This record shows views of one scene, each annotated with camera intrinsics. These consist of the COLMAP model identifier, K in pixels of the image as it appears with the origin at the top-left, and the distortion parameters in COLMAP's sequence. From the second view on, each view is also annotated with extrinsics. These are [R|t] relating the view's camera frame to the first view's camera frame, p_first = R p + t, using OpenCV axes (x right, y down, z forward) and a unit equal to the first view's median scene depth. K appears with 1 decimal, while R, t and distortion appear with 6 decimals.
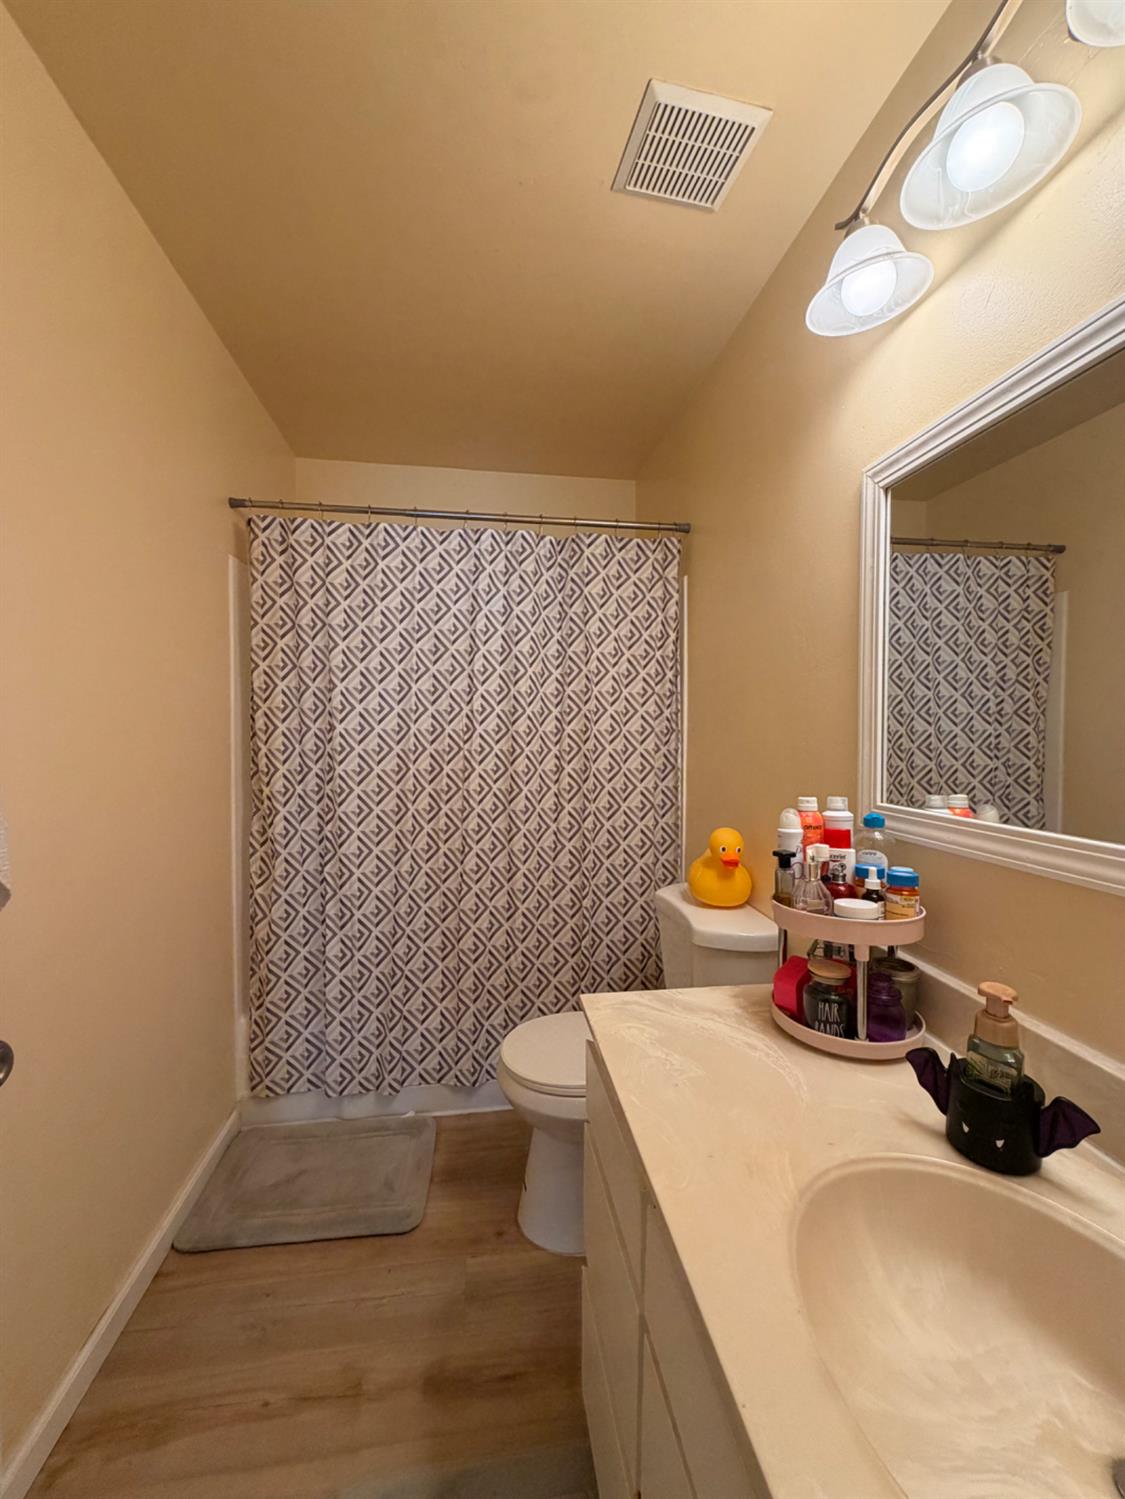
lens RADIAL K [[604.1, 0, 561.3], [0, 604.1, 747.0], [0, 0, 1]] dist [0.000138, 0.001037]
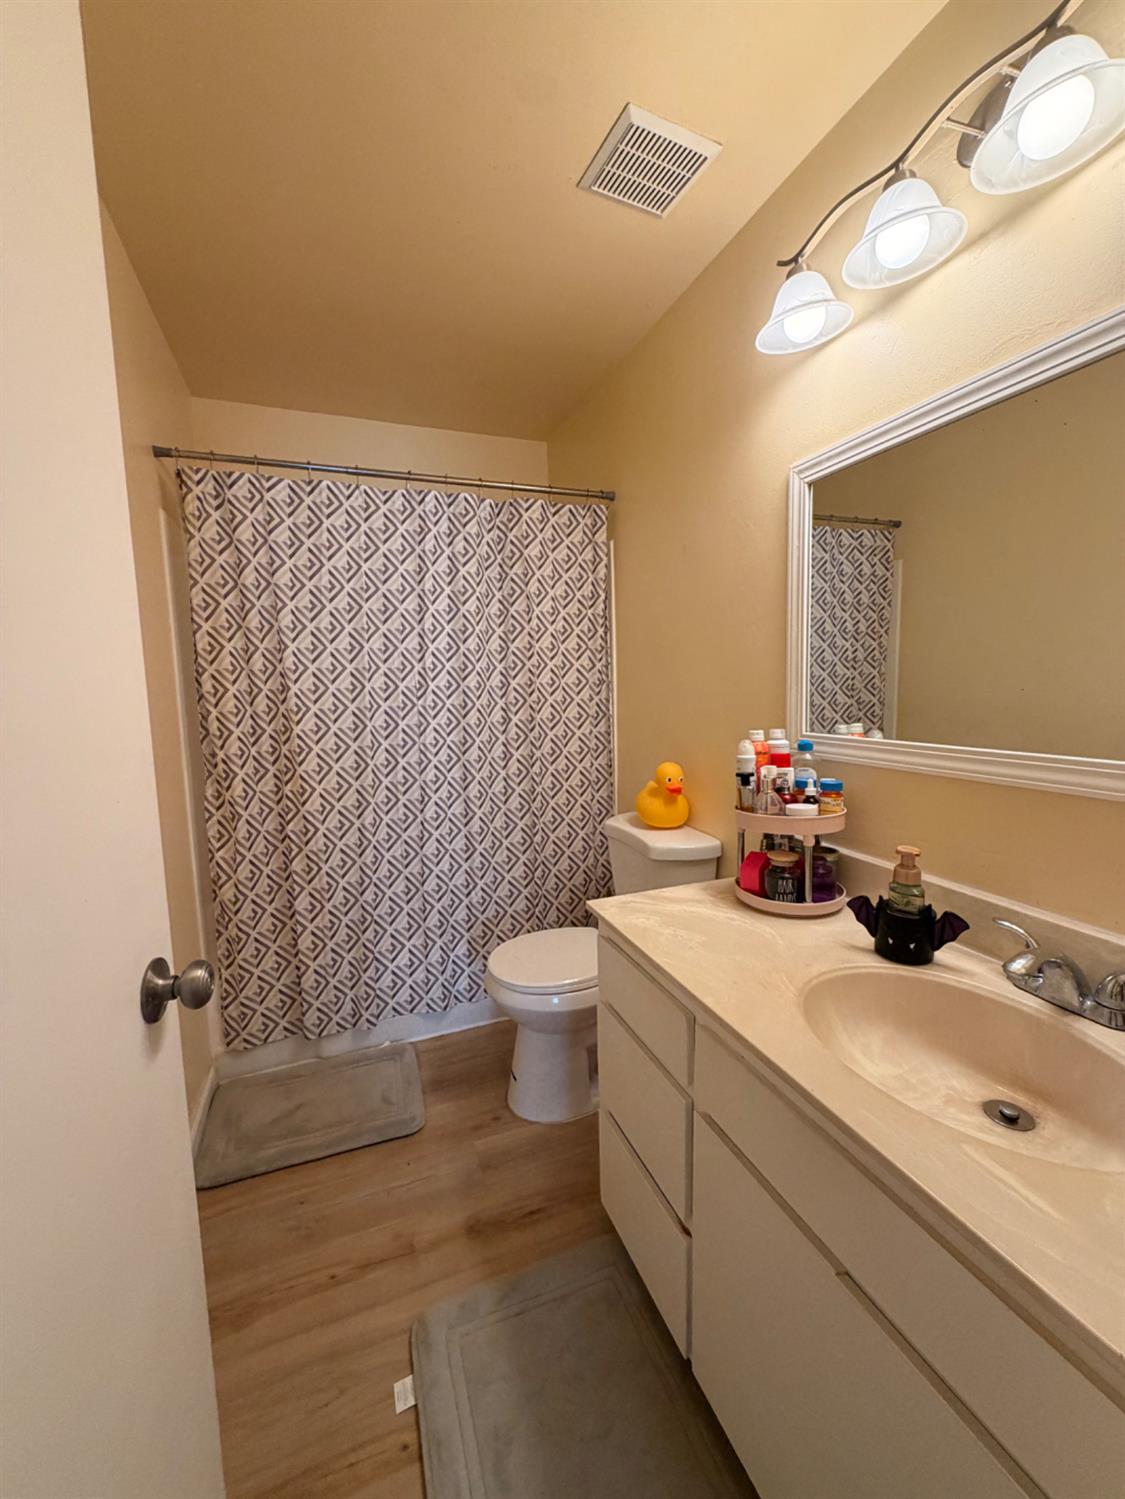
lens RADIAL K [[604.1, 0, 563.0], [0, 604.1, 748.1], [0, 0, 1]] dist [0.000138, 0.001037]
pose [[0.973993, -0.052831, 0.220333, -0.156525], [0.035309, 0.995947, 0.082721, 0.000157], [-0.223810, -0.072790, 0.971911, -0.088103]]
